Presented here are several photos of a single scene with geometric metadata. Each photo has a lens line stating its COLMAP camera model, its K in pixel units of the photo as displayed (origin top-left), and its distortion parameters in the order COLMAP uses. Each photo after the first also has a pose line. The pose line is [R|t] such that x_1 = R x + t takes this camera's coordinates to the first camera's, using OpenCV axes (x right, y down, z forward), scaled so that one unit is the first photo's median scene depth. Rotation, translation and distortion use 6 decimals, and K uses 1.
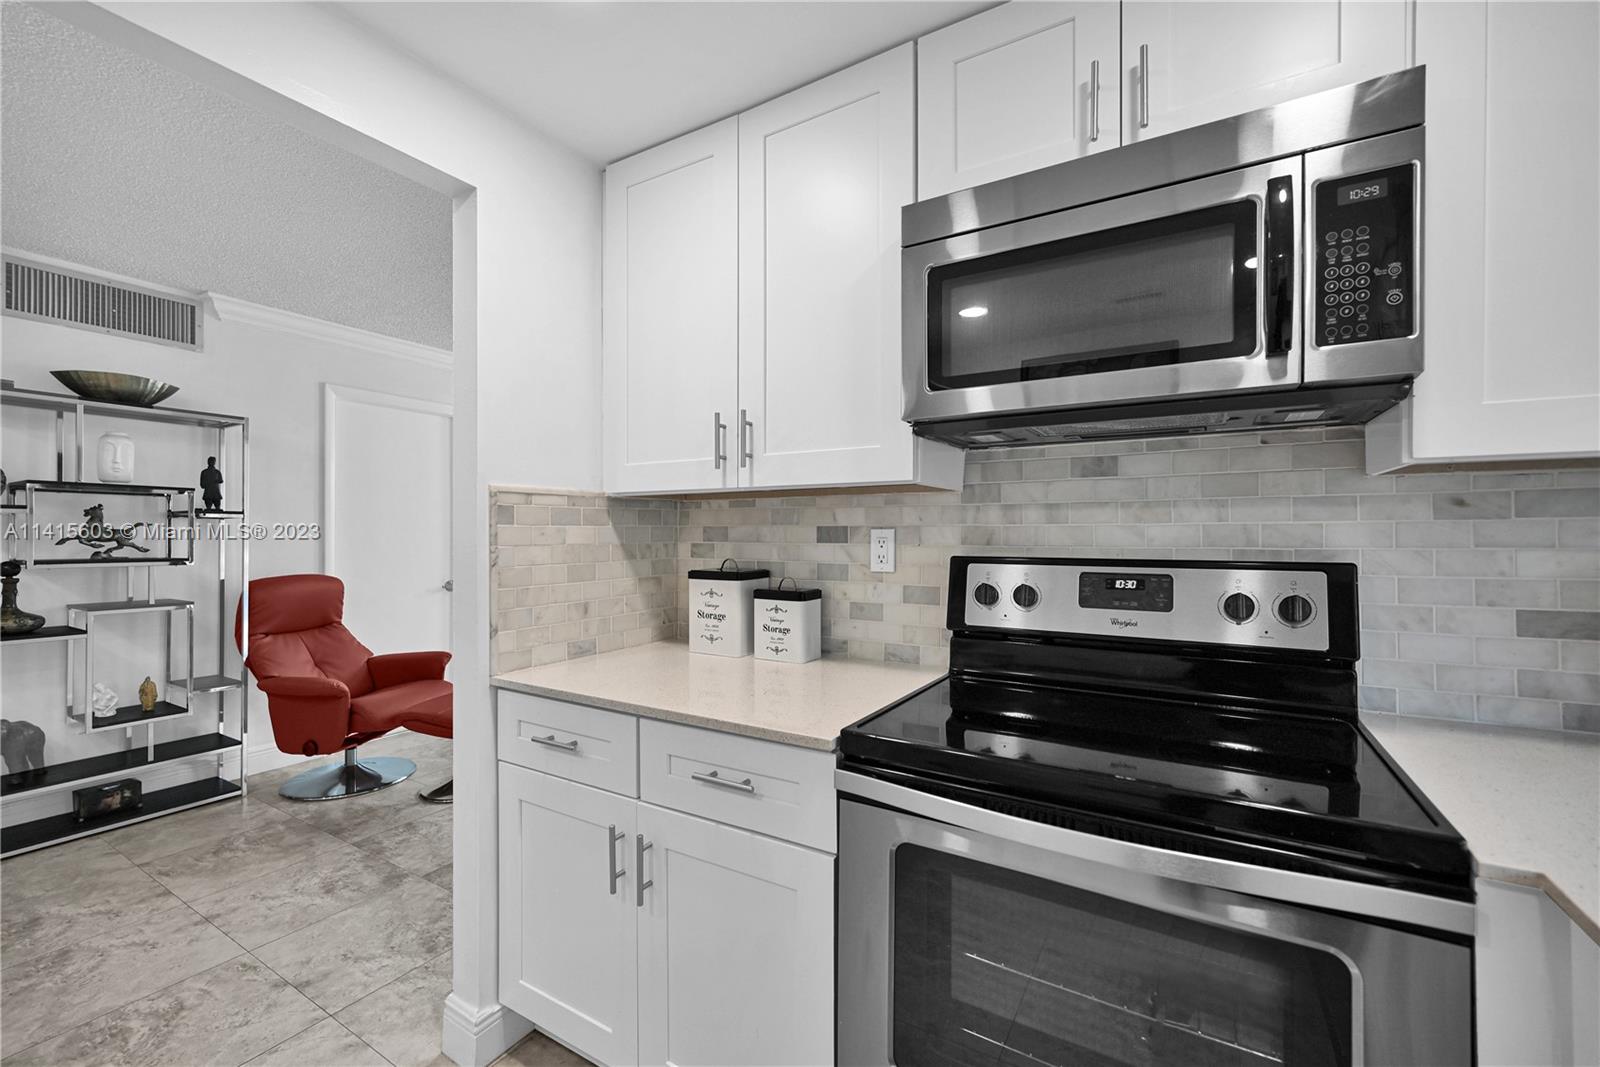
lens RADIAL K [[661.4, 0, 800.9], [0, 661.4, 528.5], [0, 0, 1]] dist [-0.006116, 0.000070]
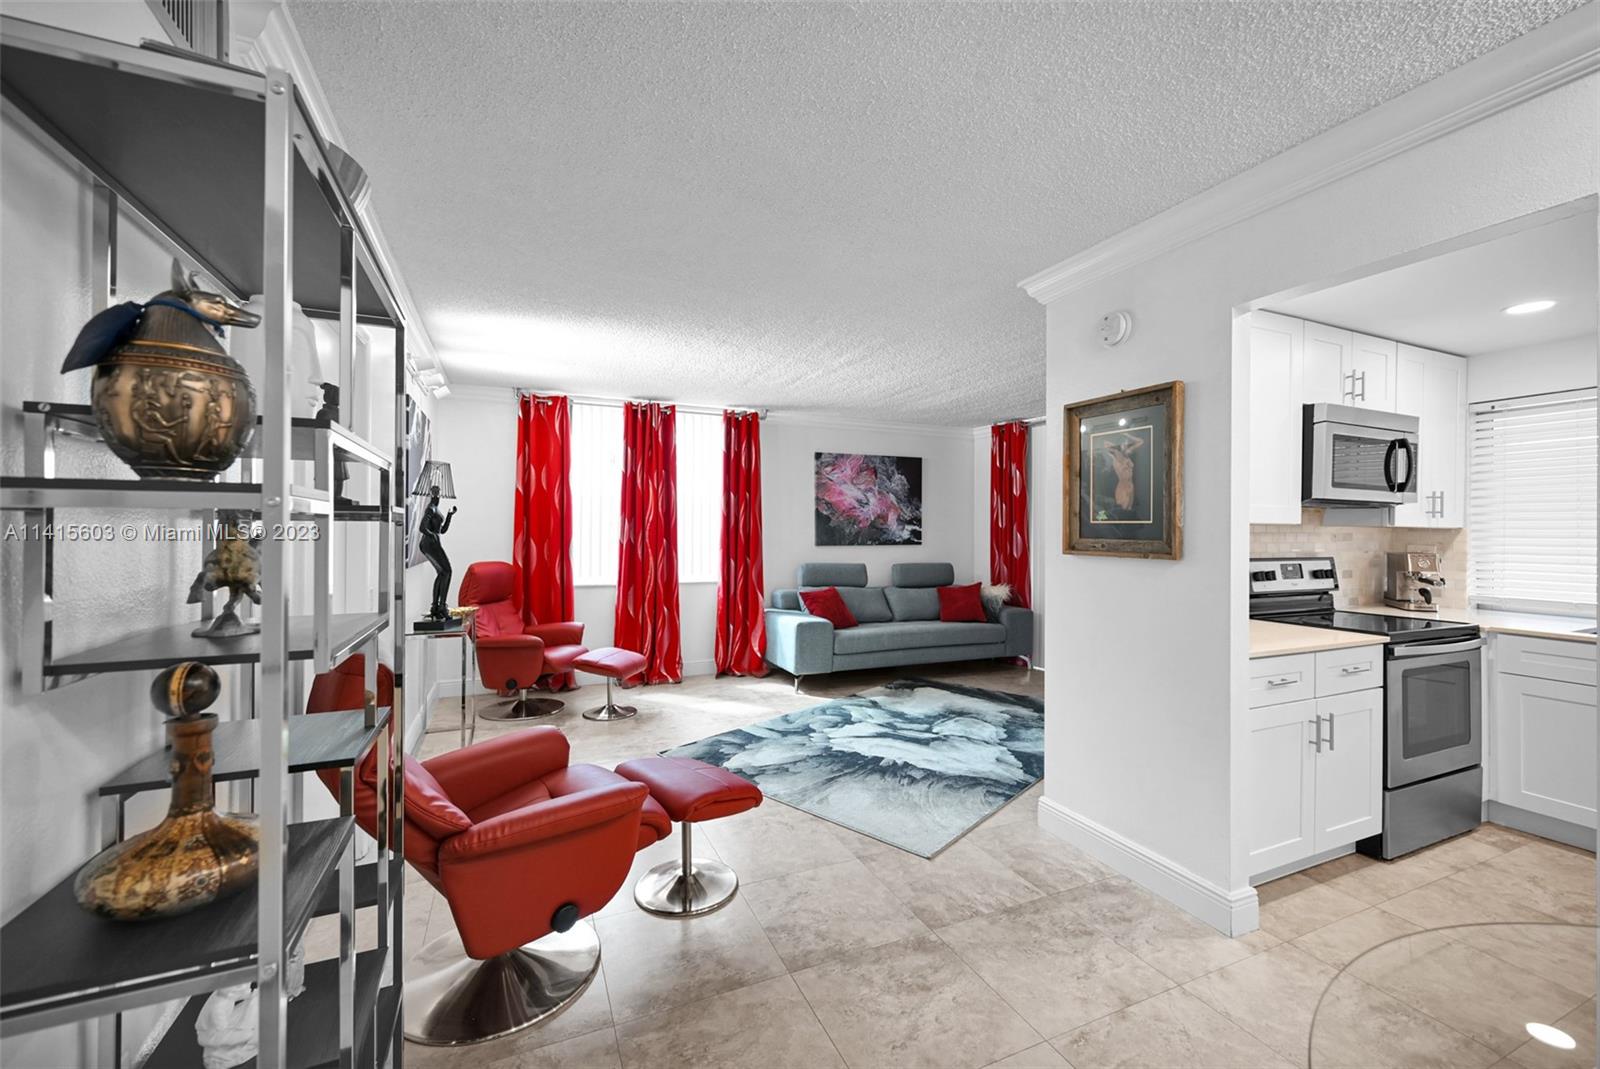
lens RADIAL K [[657.2, 0, 805.1], [0, 657.2, 529.4], [0, 0, 1]] dist [0.000919, 0.000360]
pose [[0.567865, 0.004293, 0.823111, -2.183090], [-0.013657, 0.999898, 0.004206, -0.036649], [-0.823009, -0.013630, 0.567865, 0.977520]]
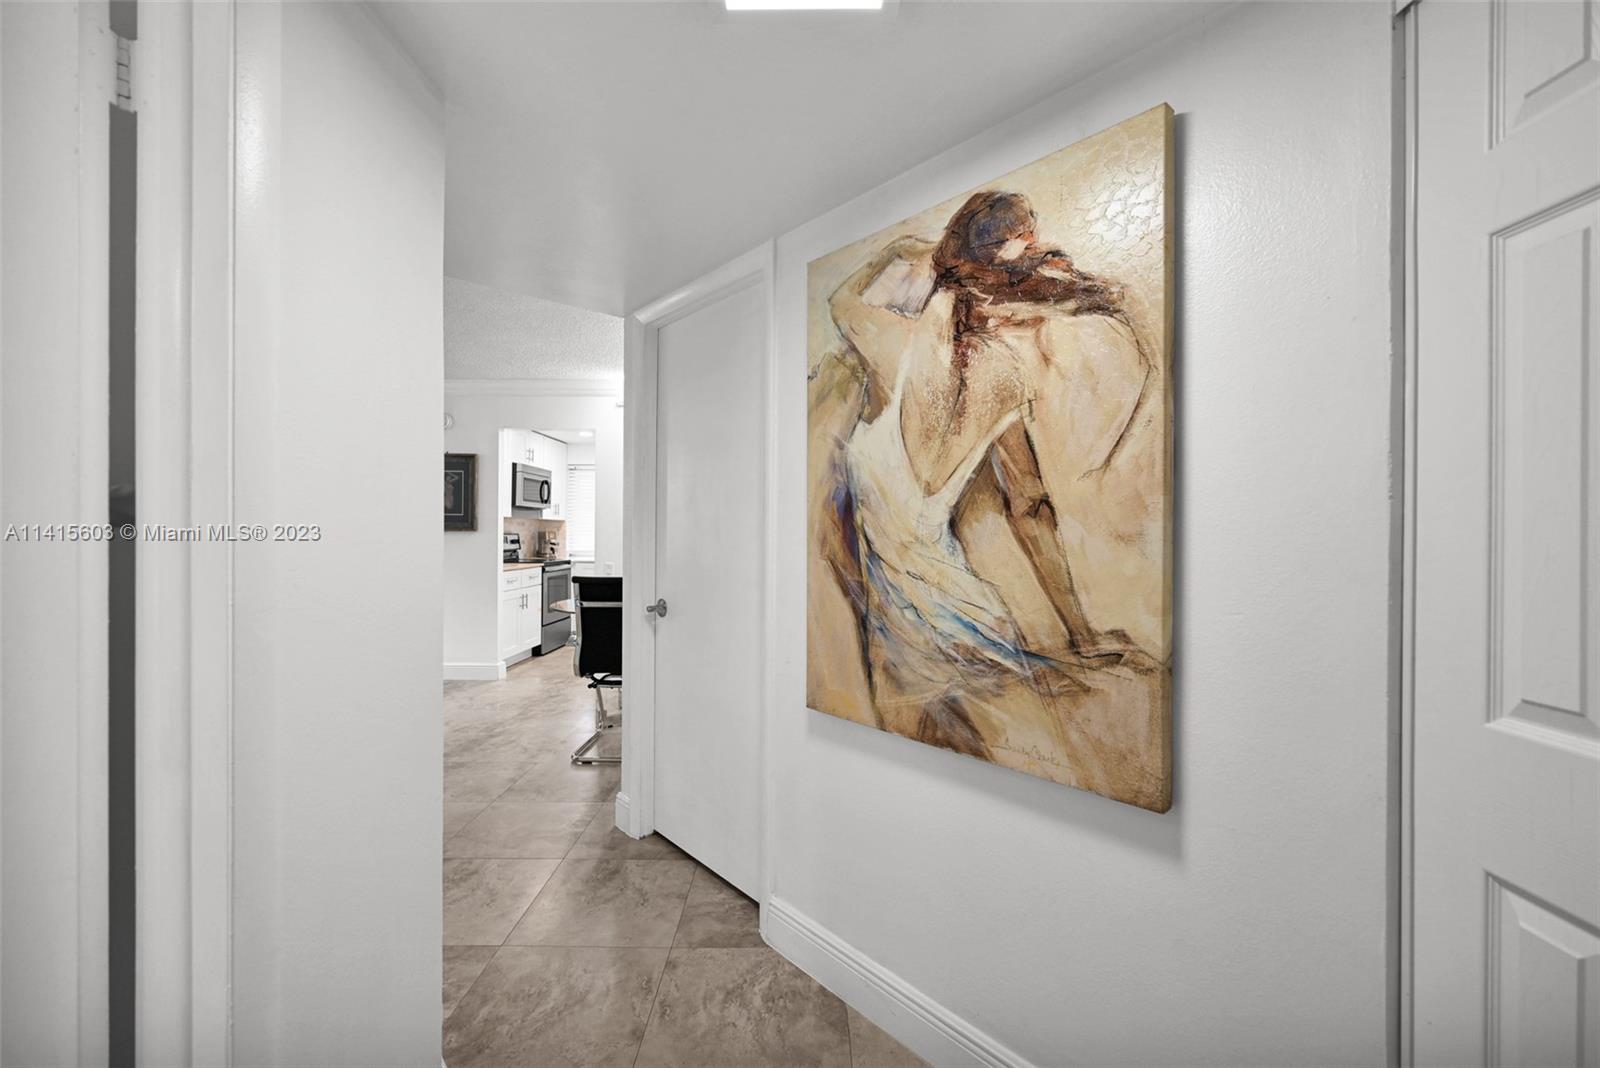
lens RADIAL K [[657.2, 0, 805.1], [0, 657.2, 528.9], [0, 0, 1]] dist [0.000919, 0.000360]
pose [[-0.513997, -0.001024, 0.857791, -4.289766], [-0.014918, 0.999859, -0.007746, 0.015386], [-0.857662, -0.016778, -0.513940, 1.409154]]
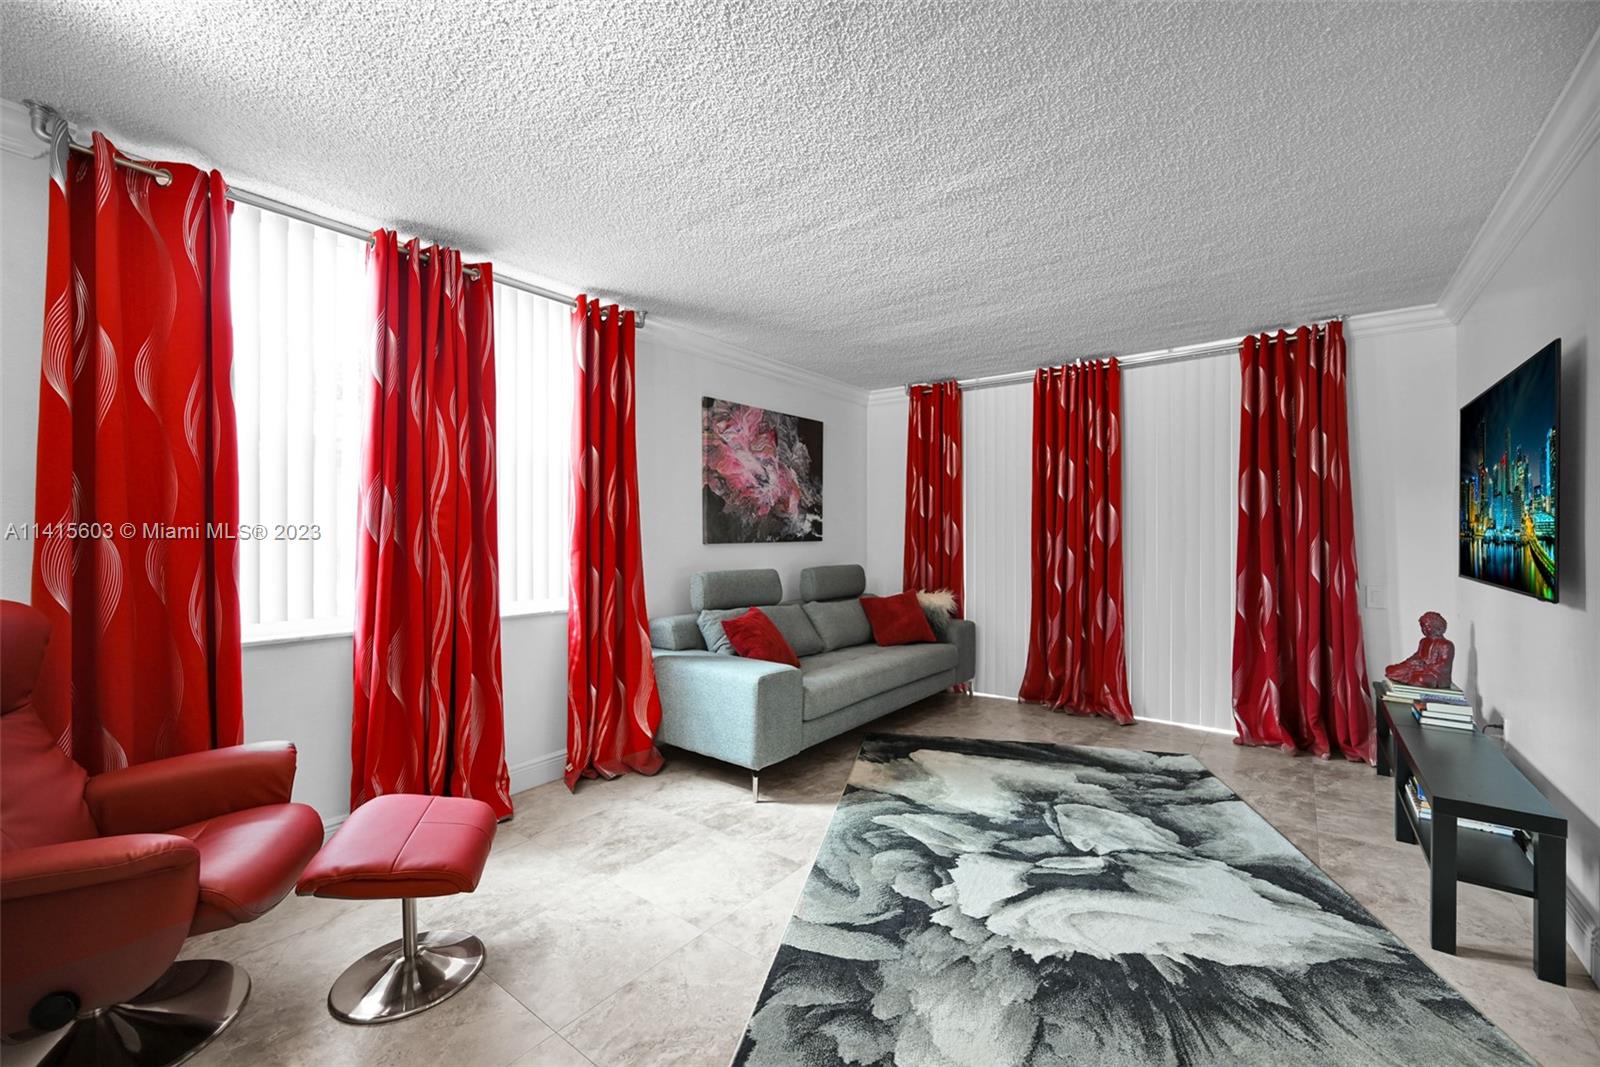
lens RADIAL K [[647.1, 0, 805.0], [0, 647.1, 531.9], [0, 0, 1]] dist [-0.000012, 0.000083]
pose [[0.102439, 0.002121, 0.994737, -1.287021], [-0.010834, 0.999941, -0.001016, 0.033301], [-0.994680, -0.010673, 0.102456, 2.598100]]
